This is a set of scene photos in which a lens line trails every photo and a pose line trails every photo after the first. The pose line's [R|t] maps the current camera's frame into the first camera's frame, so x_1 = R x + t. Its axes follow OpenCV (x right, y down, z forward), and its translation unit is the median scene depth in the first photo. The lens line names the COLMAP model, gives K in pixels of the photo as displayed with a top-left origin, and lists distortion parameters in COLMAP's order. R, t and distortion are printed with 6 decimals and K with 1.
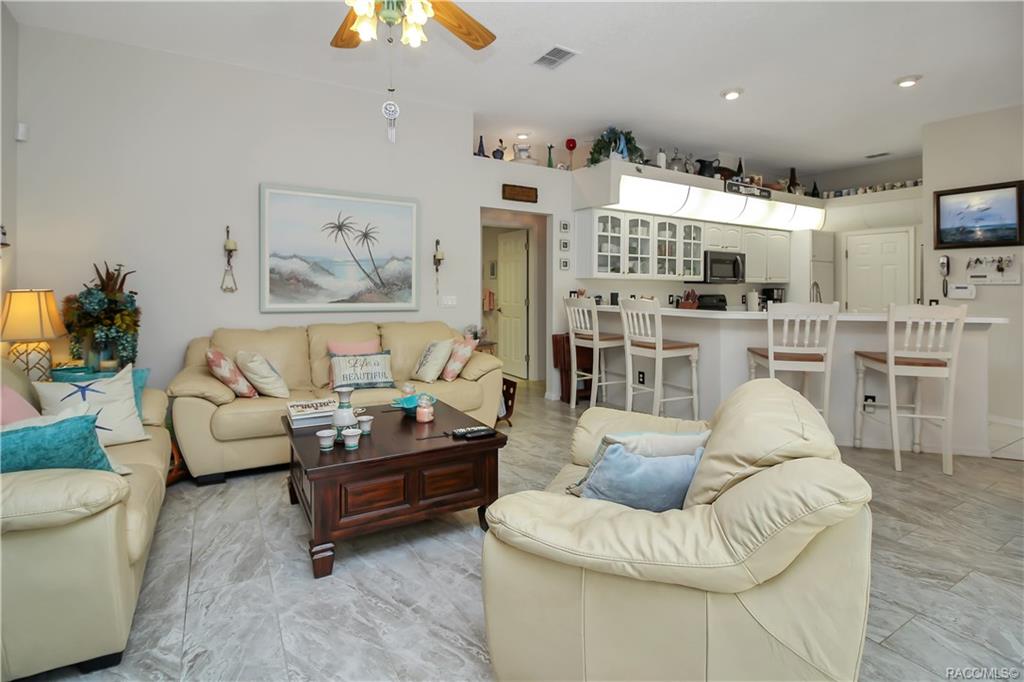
lens RADIAL K [[501.3, 0, 516.9], [0, 501.3, 290.9], [0, 0, 1]] dist [-0.011310, -0.007069]
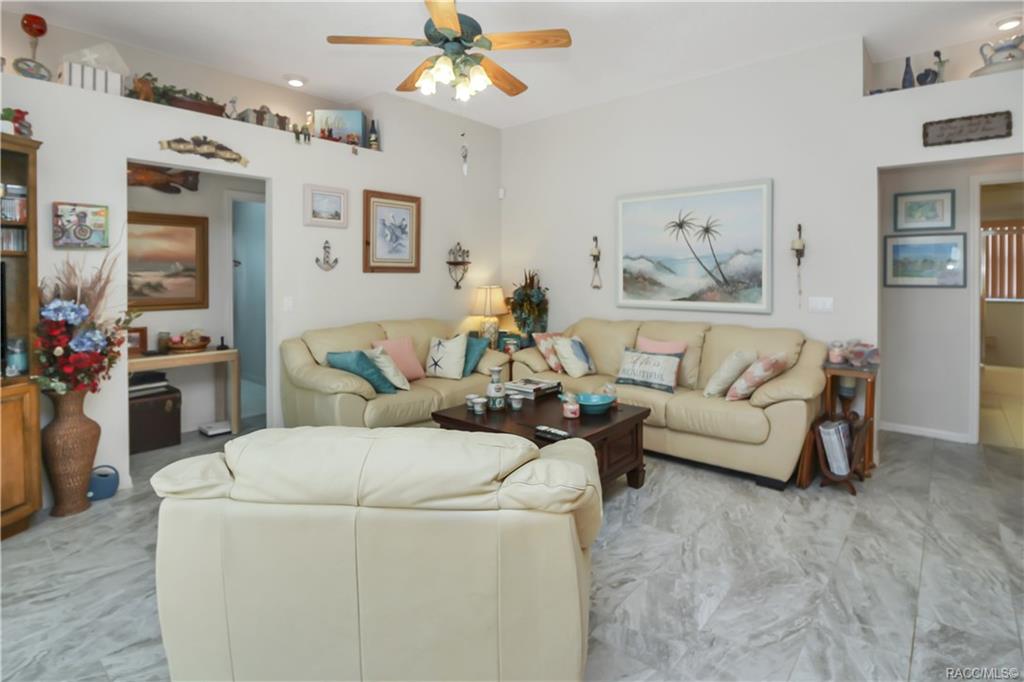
lens RADIAL K [[501.3, 0, 495.8], [0, 501.3, 289.2], [0, 0, 1]] dist [-0.011310, -0.007069]
pose [[0.301177, 0.012938, -0.953480, 0.472623], [-0.002137, 0.999915, 0.012893, -0.011158], [0.953566, -0.001845, 0.301179, 0.338290]]
